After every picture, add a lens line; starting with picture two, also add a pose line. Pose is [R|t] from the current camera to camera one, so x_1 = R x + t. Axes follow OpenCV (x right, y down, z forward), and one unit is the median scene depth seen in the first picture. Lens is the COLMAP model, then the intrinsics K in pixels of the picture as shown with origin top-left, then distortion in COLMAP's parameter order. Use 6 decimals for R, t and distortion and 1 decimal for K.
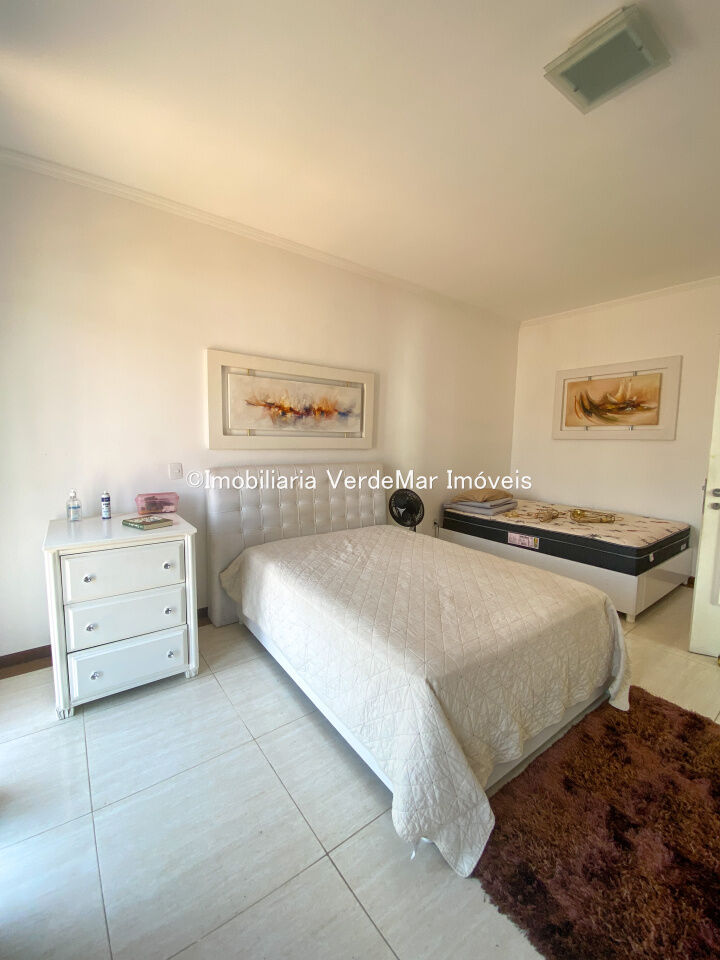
lens RADIAL K [[383.7, 0, 360.0], [0, 383.7, 480.0], [0, 0, 1]] dist [0.027664, -0.017345]
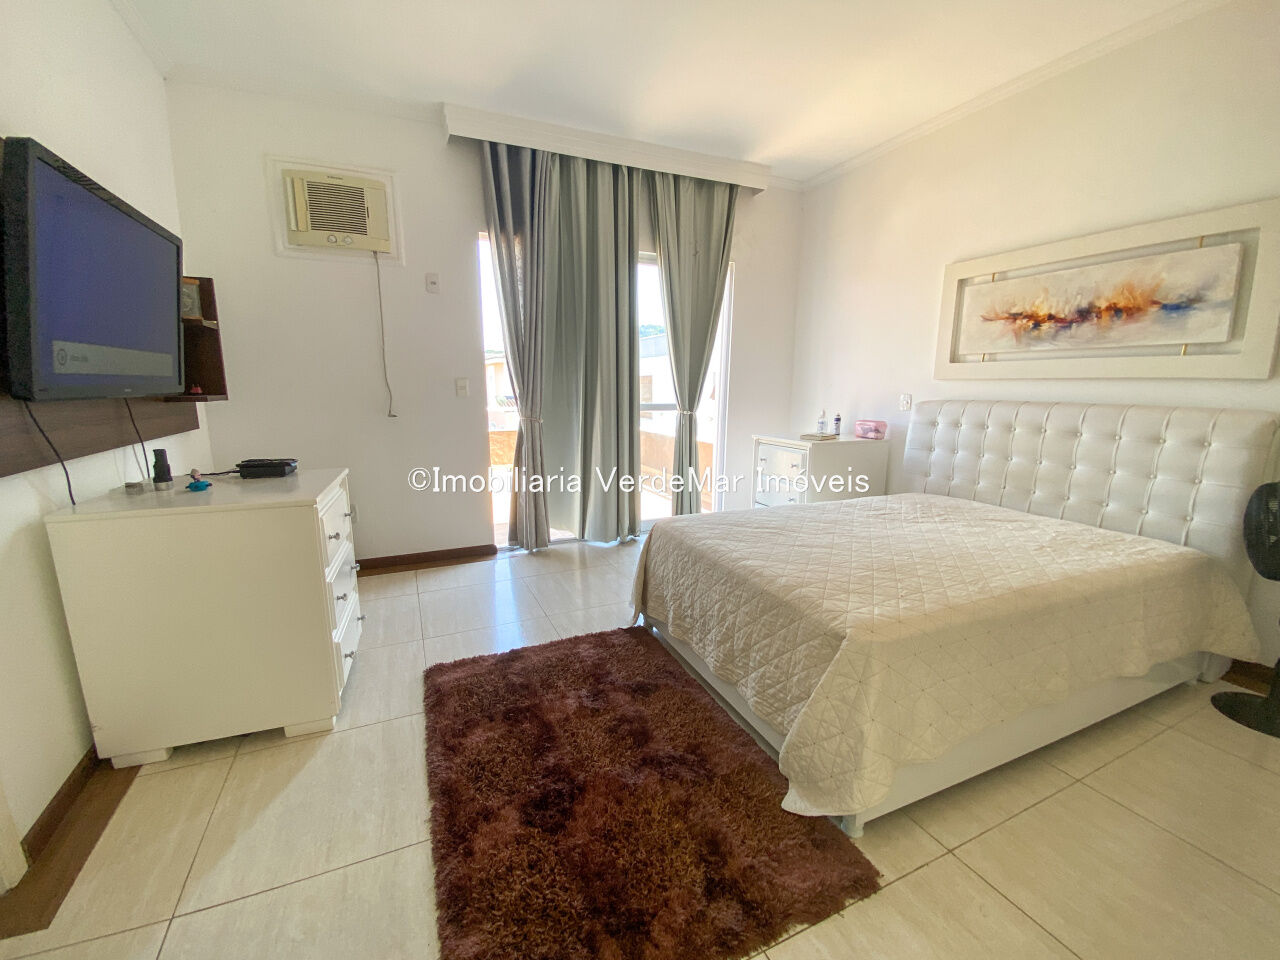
lens RADIAL K [[542.8, 0, 642.1], [0, 542.8, 483.1], [0, 0, 1]] dist [0.022316, -0.021774]
pose [[-0.230336, 0.158940, -0.960043, 0.907504], [-0.105330, 0.976703, 0.186969, -0.008813], [0.967394, 0.144187, -0.208229, 0.563312]]
